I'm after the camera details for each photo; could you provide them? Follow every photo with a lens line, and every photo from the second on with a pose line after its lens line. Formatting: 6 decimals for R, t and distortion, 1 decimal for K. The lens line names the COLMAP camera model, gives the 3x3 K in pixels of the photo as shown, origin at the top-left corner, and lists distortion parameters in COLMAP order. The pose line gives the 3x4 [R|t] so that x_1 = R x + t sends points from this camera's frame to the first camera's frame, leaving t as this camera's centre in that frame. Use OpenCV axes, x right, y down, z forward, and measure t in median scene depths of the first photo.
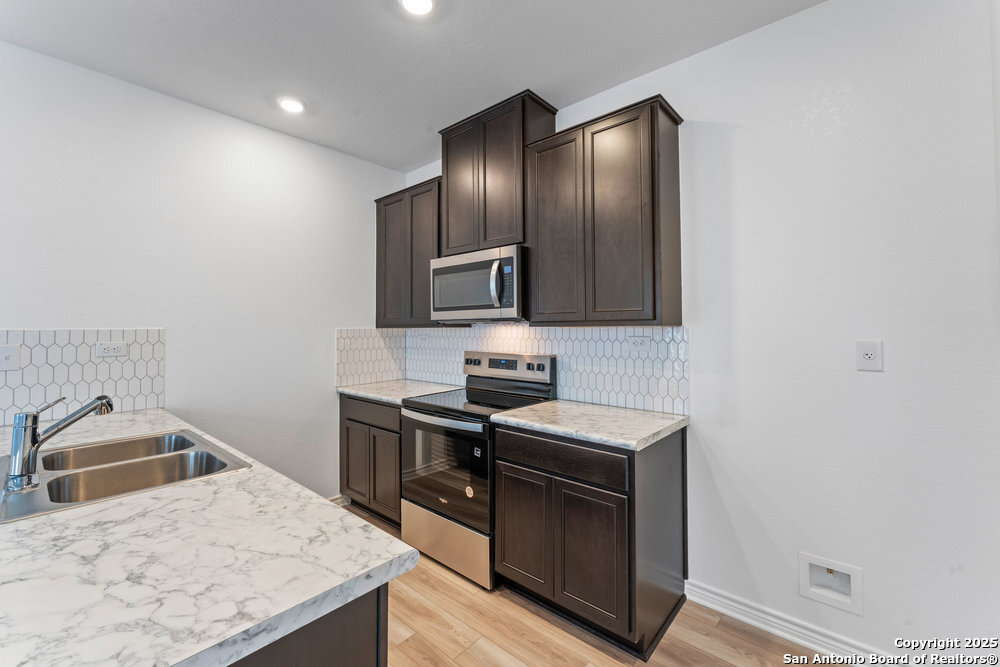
lens RADIAL K [[416.0, 0, 501.5], [0, 416.0, 322.3], [0, 0, 1]] dist [-0.000846, 0.000073]
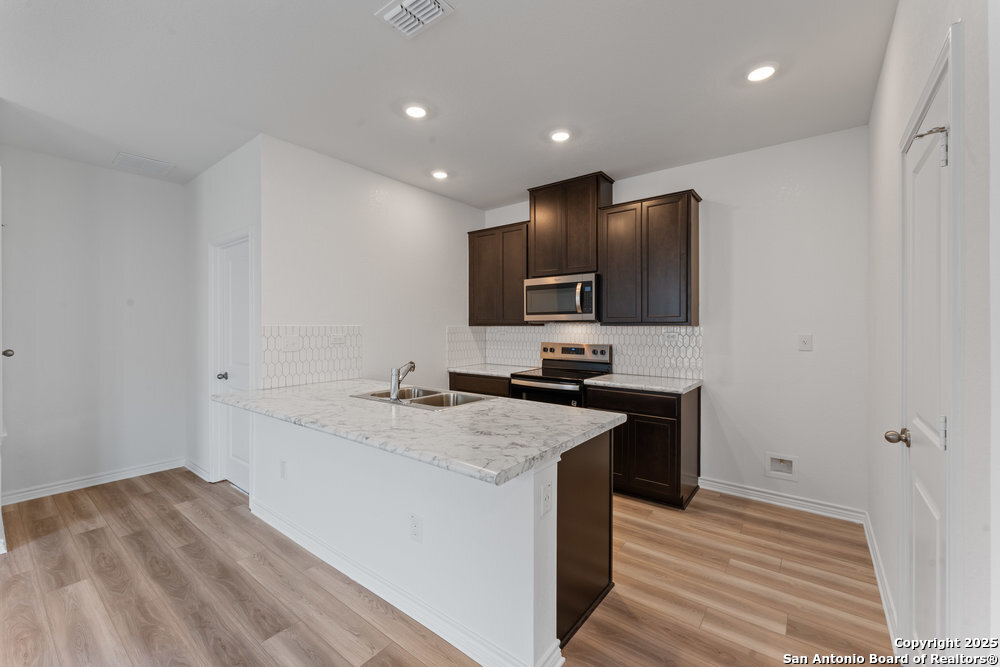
lens RADIAL K [[407.8, 0, 500.0], [0, 407.8, 333.5], [0, 0, 1]] dist [0.001287, 0.000025]
pose [[0.998032, 0.004244, 0.062563, -0.400143], [-0.006152, 0.999520, 0.030348, -0.004584], [-0.062404, -0.030673, 0.997580, -0.496715]]
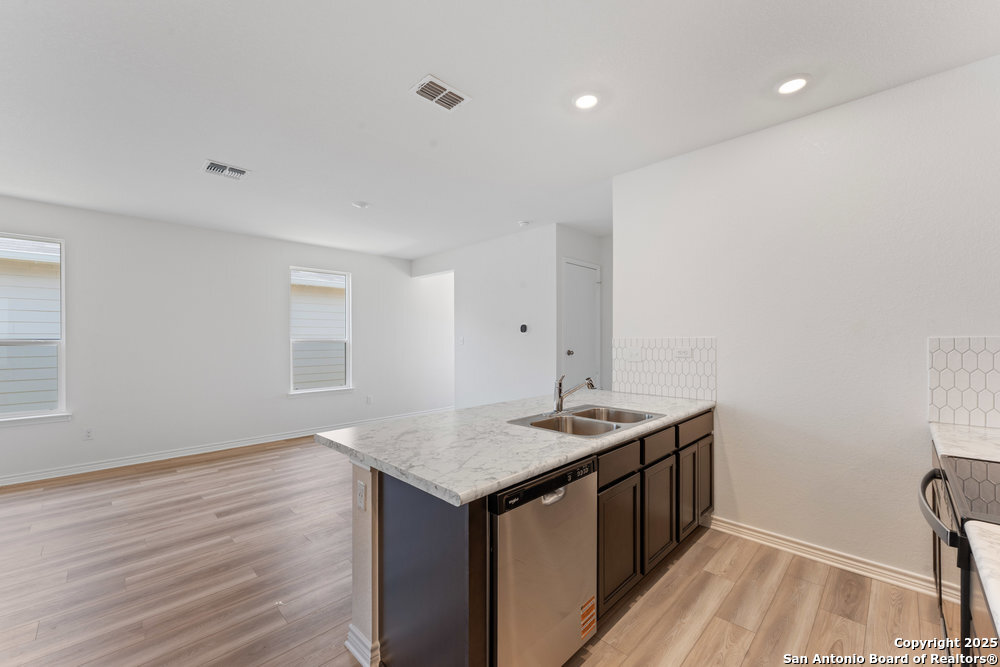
lens RADIAL K [[400.8, 0, 500.3], [0, 400.8, 339.0], [0, 0, 1]] dist [-0.000066, 0.000028]
pose [[-0.063417, 0.002772, -0.997983, 0.406006], [0.020588, 0.999787, 0.001469, 0.005490], [0.997775, -0.020453, -0.063461, 0.438447]]
